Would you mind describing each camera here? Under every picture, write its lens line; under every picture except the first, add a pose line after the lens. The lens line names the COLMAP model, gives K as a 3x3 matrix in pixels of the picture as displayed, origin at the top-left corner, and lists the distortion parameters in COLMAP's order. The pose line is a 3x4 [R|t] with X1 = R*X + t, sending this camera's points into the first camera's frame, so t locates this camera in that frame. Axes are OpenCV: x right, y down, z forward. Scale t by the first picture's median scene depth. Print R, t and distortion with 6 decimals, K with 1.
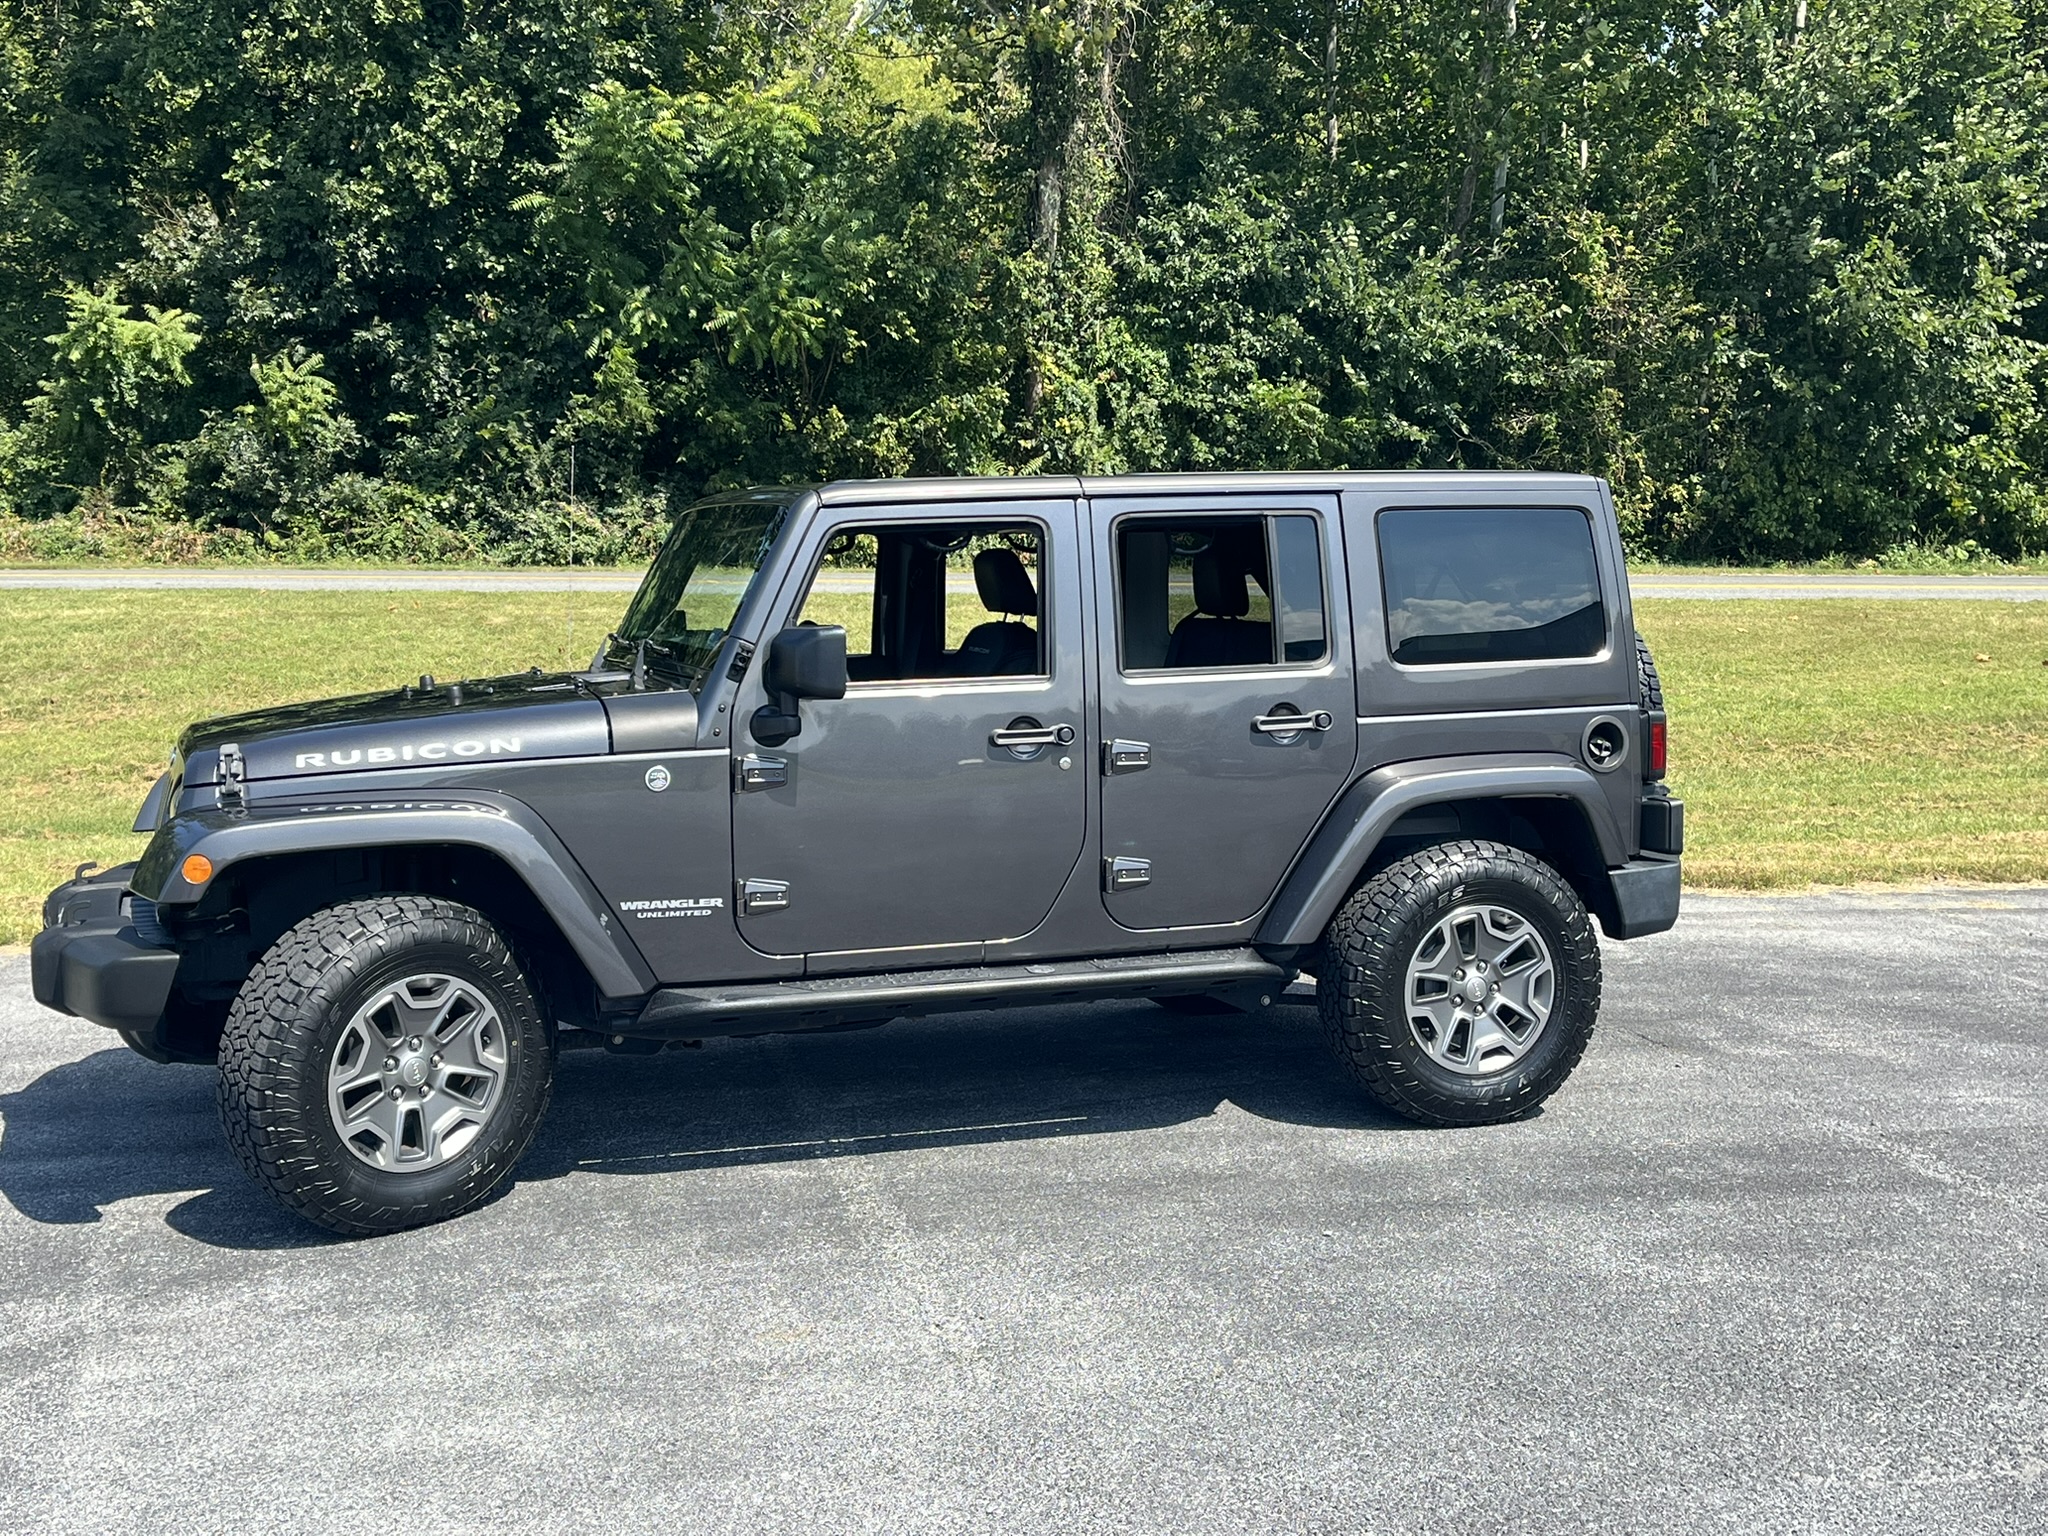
lens RADIAL K [[2273.5, 0, 1024.0], [0, 2273.5, 768.0], [0, 0, 1]] dist [0.196251, -0.753202]
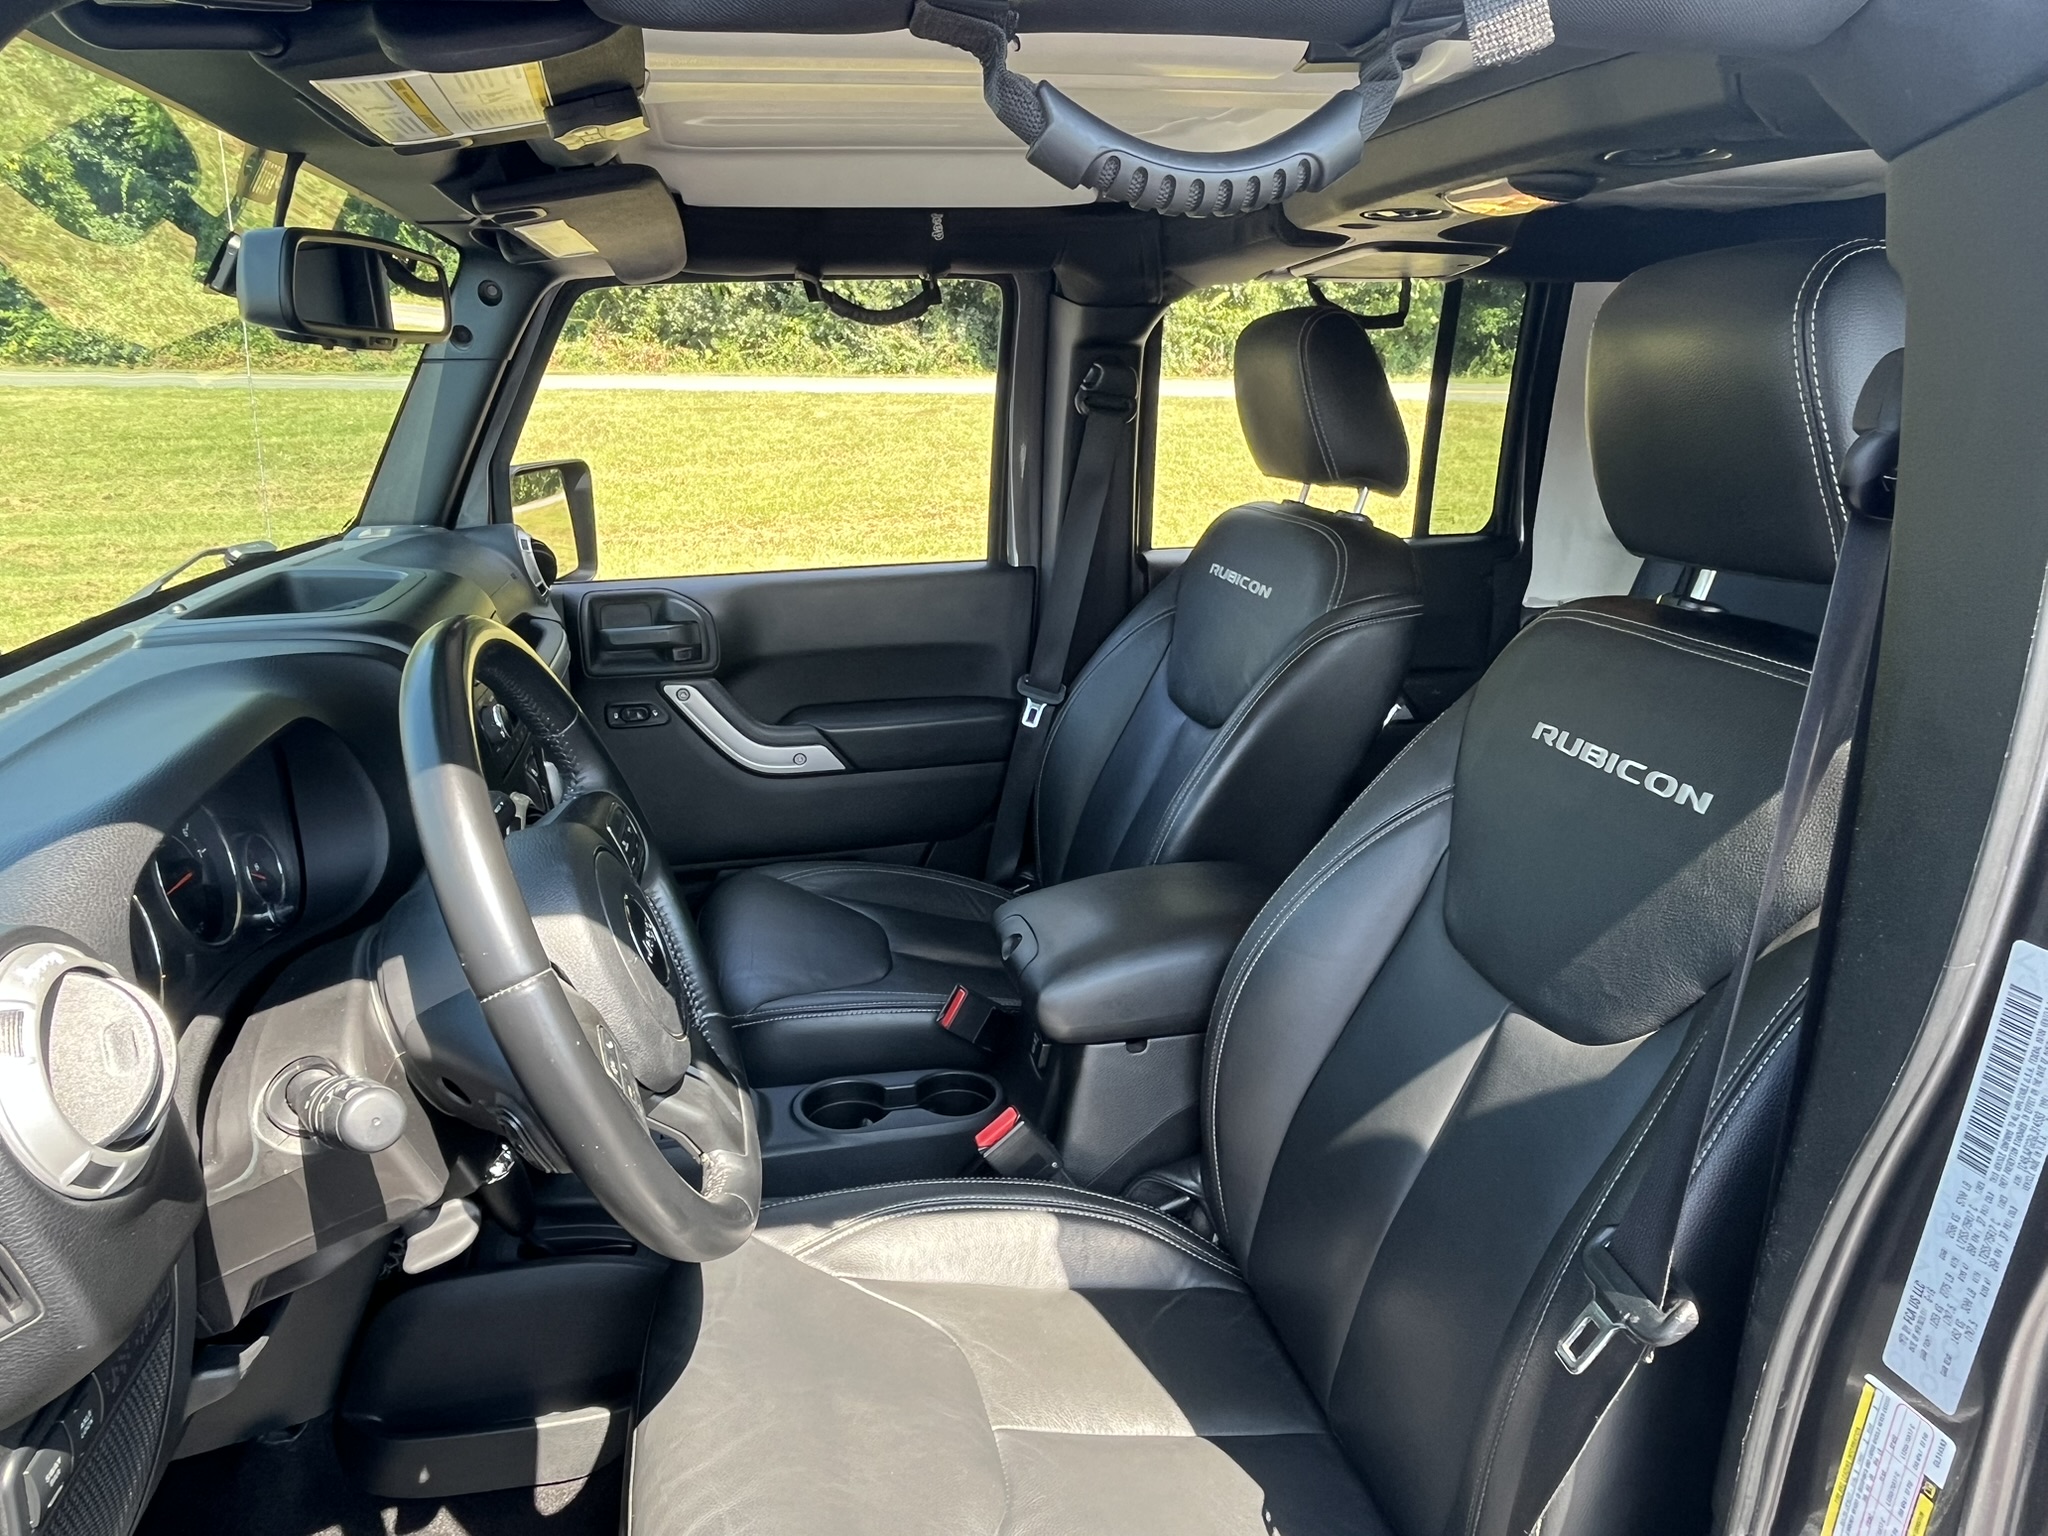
lens RADIAL K [[1284.9, 0, 1024.0], [0, 1284.9, 768.0], [0, 0, 1]] dist [-0.007355, 0.001257]
pose [[0.991761, 0.043342, -0.120547, -0.007000], [-0.017482, 0.978012, 0.207814, -0.016062], [0.126904, -0.203995, 0.970712, 0.190033]]
